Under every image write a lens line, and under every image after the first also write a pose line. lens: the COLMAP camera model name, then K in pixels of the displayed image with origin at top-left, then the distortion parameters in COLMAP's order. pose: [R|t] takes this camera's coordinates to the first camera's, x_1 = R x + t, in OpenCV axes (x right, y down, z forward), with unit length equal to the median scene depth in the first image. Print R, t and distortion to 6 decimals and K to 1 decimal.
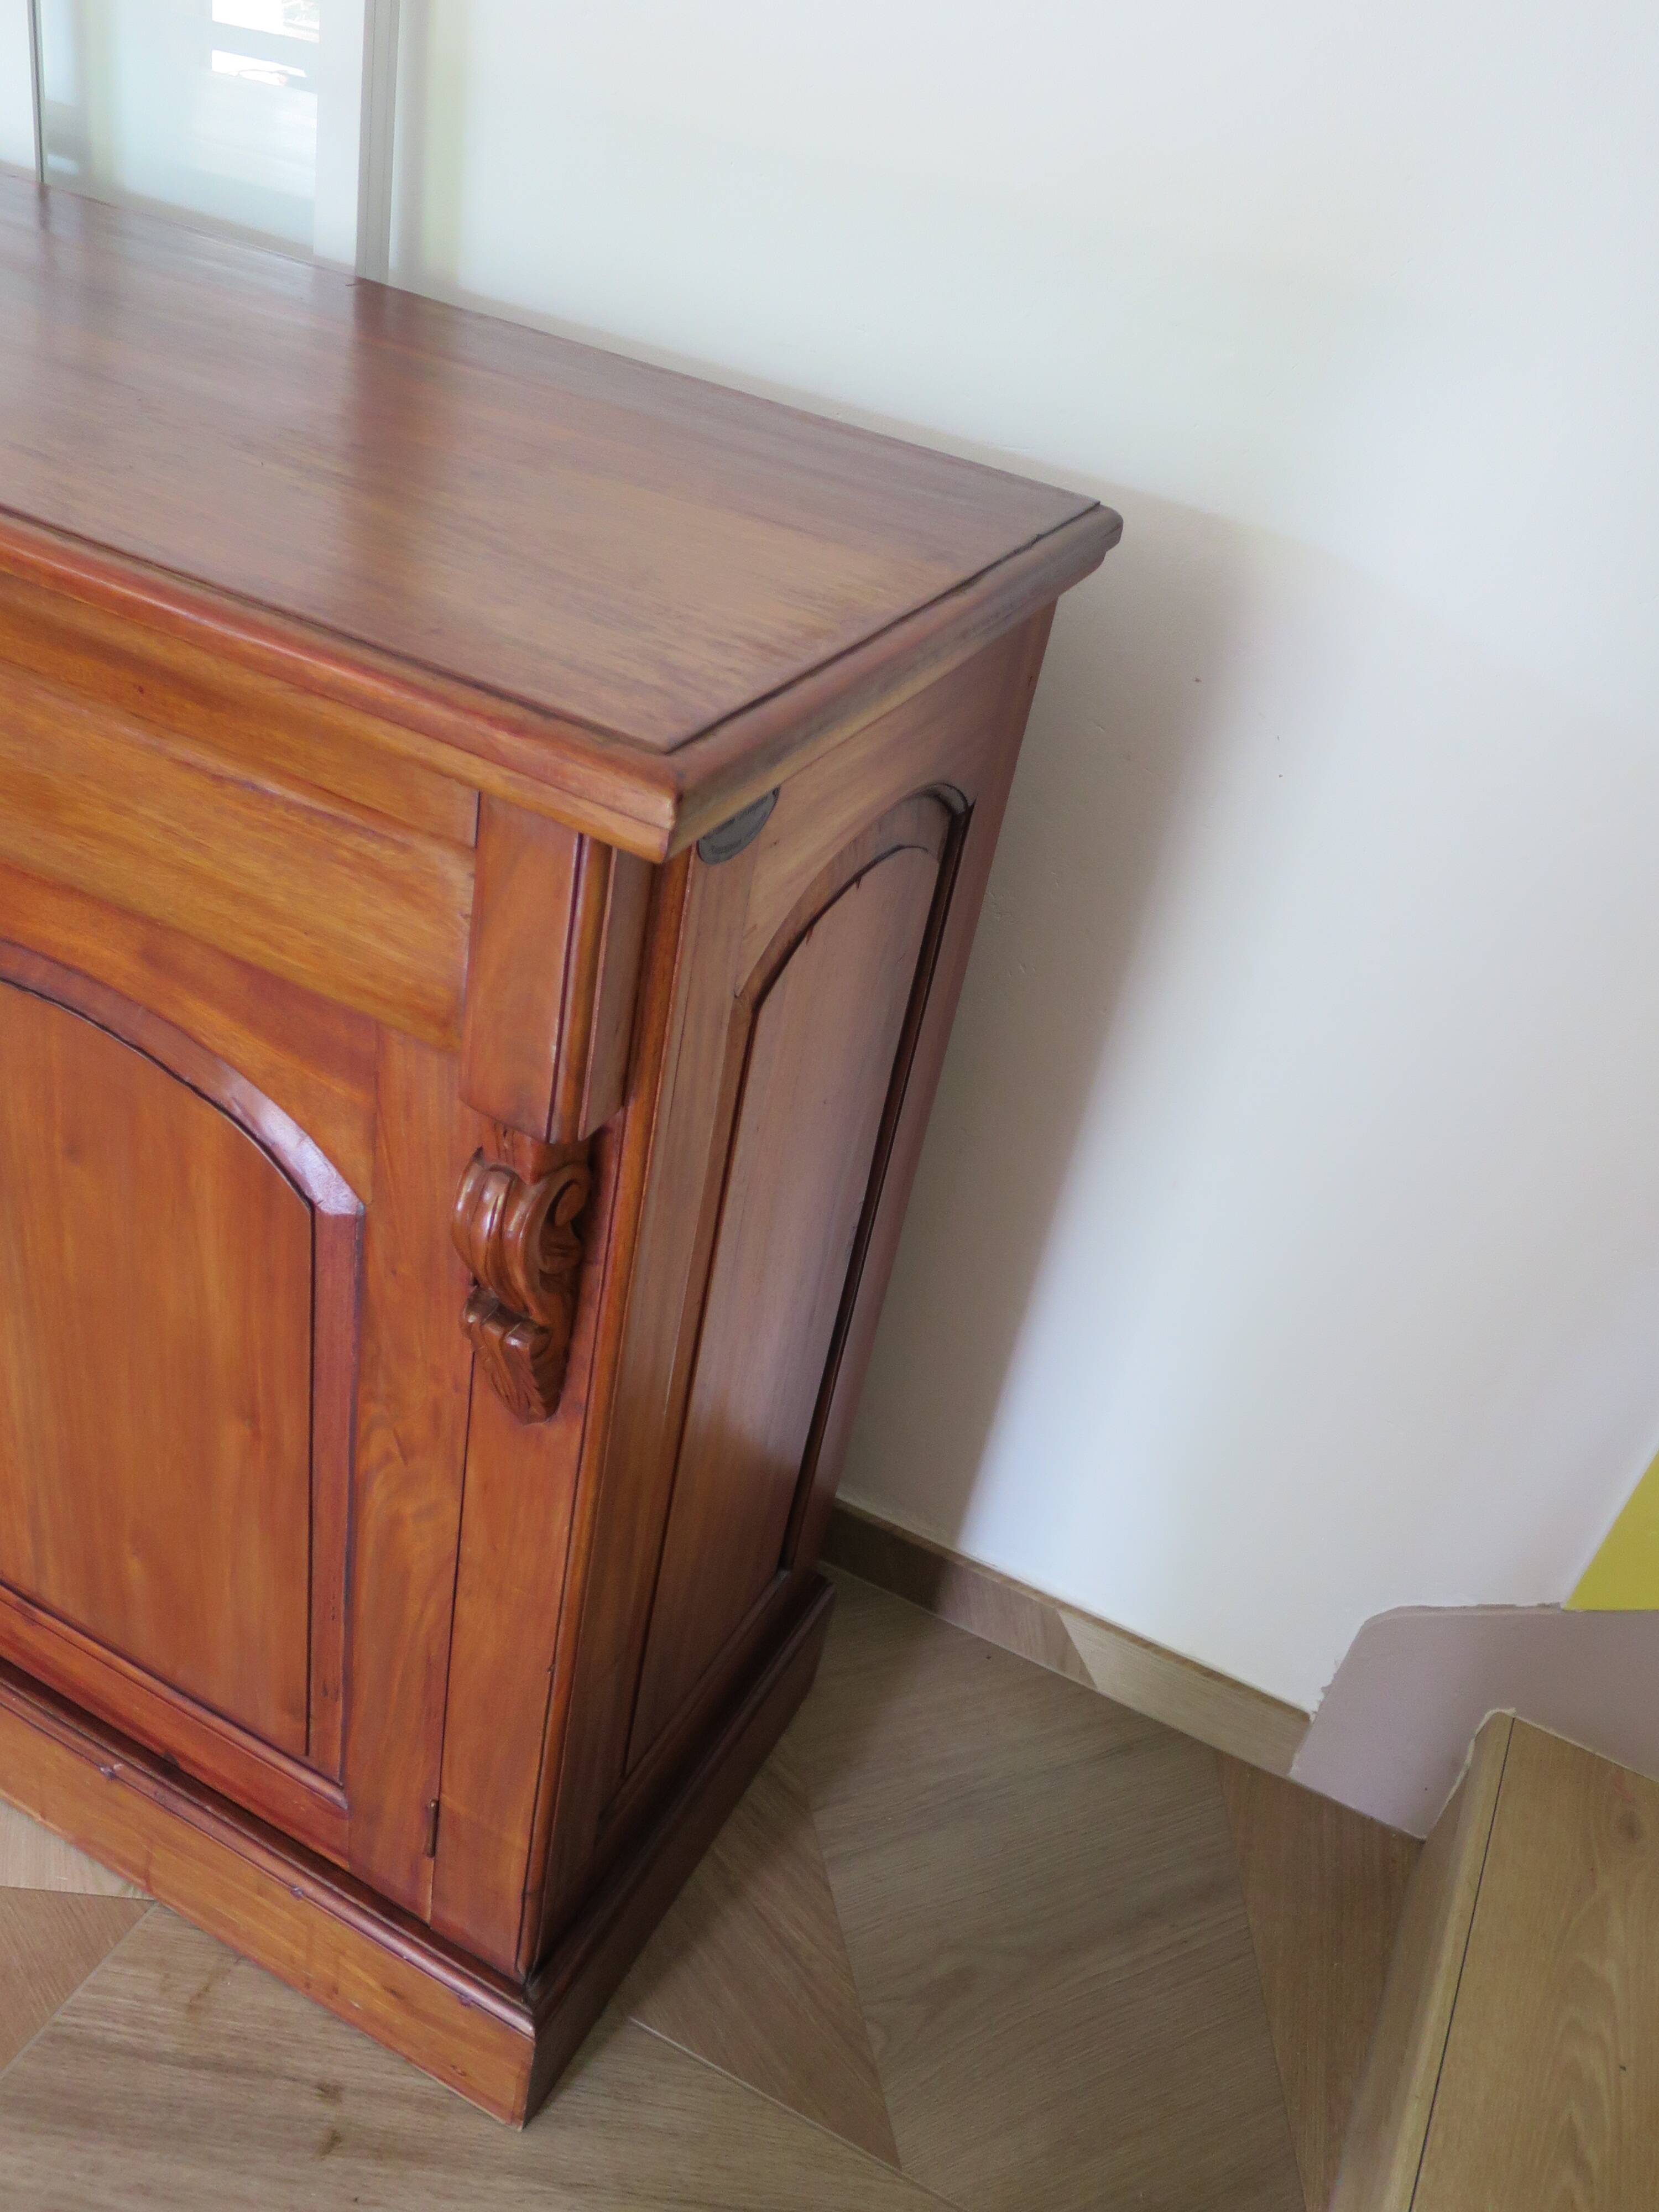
lens RADIAL K [[1869.3, 0, 824.9], [0, 1869.3, 1098.7], [0, 0, 1]] dist [-0.051481, 0.026868]
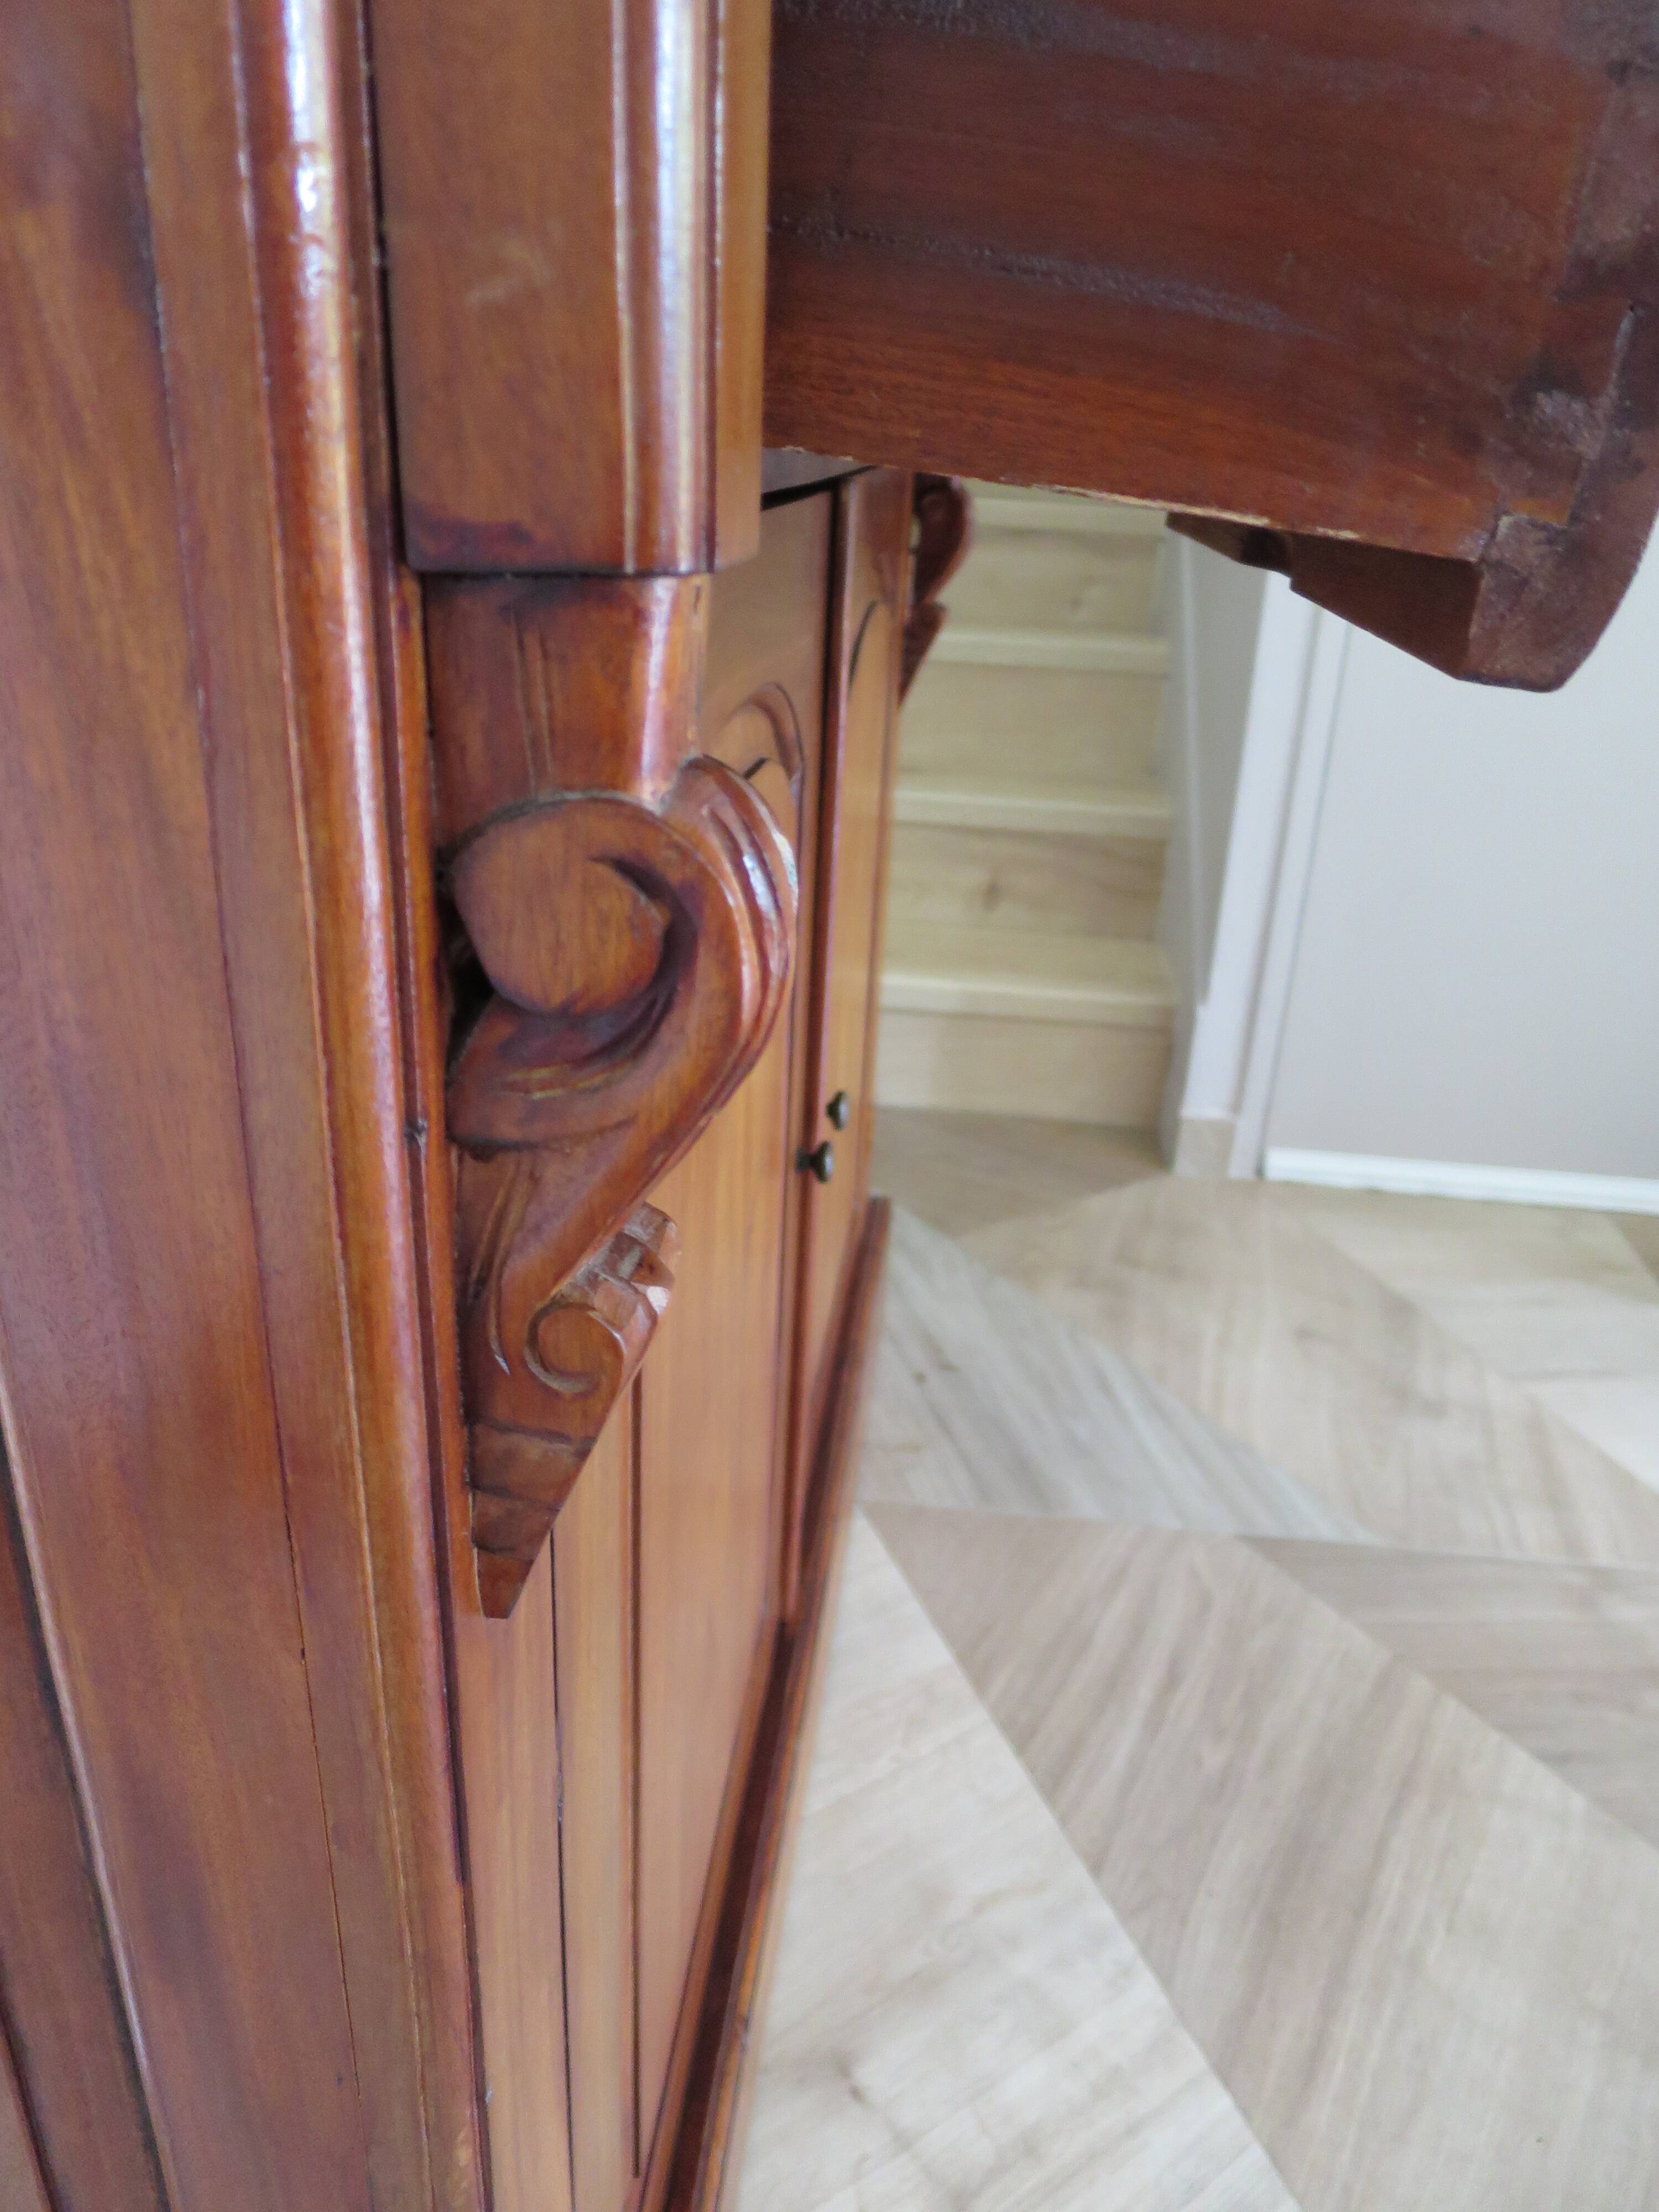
lens RADIAL K [[1581.1, 0, 824.8], [0, 1581.1, 1104.9], [0, 0, 1]] dist [-0.051364, 0.011633]
pose [[-0.326097, -0.544277, 0.772931, -1.064884], [0.444125, 0.633568, 0.633517, -0.397070], [-0.834514, 0.549866, 0.035122, 0.895812]]
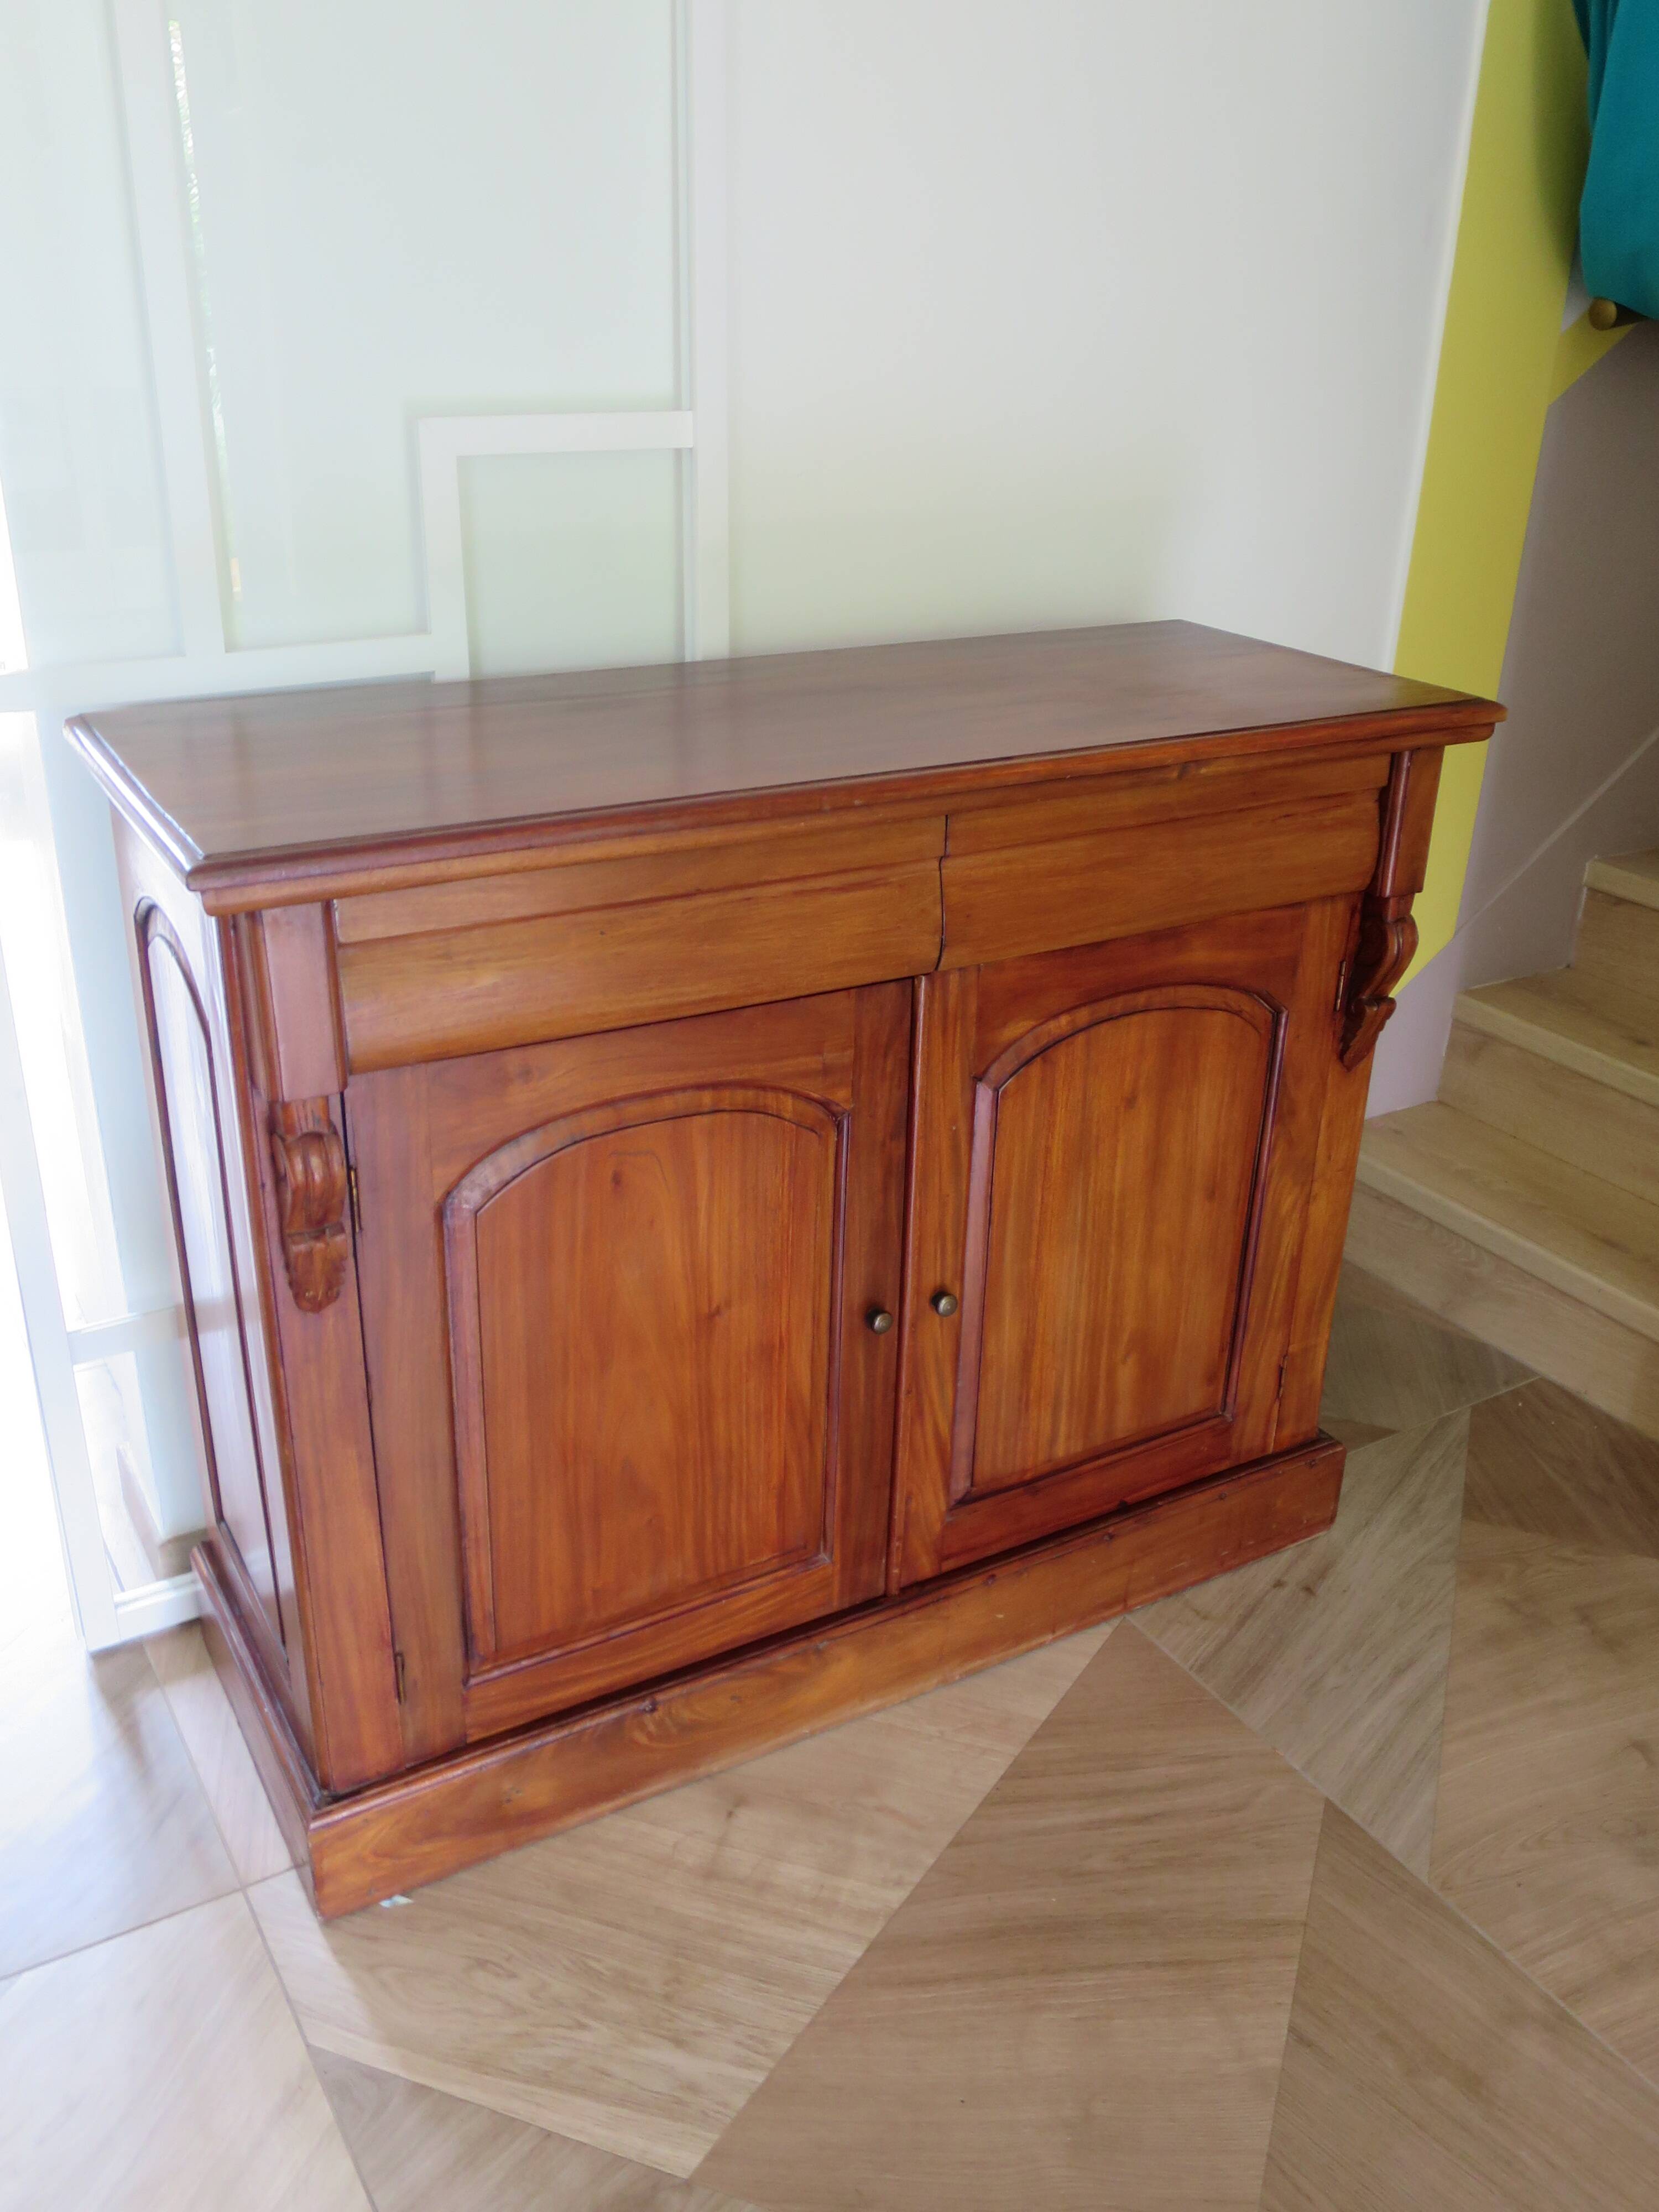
lens RADIAL K [[1869.3, 0, 840.4], [0, 1869.3, 1095.6], [0, 0, 1]] dist [-0.051481, 0.026868]
pose [[0.545056, -0.478154, 0.688682, -1.460926], [0.525011, 0.835089, 0.164286, -0.341366], [-0.653665, 0.272021, 0.706206, -0.083839]]
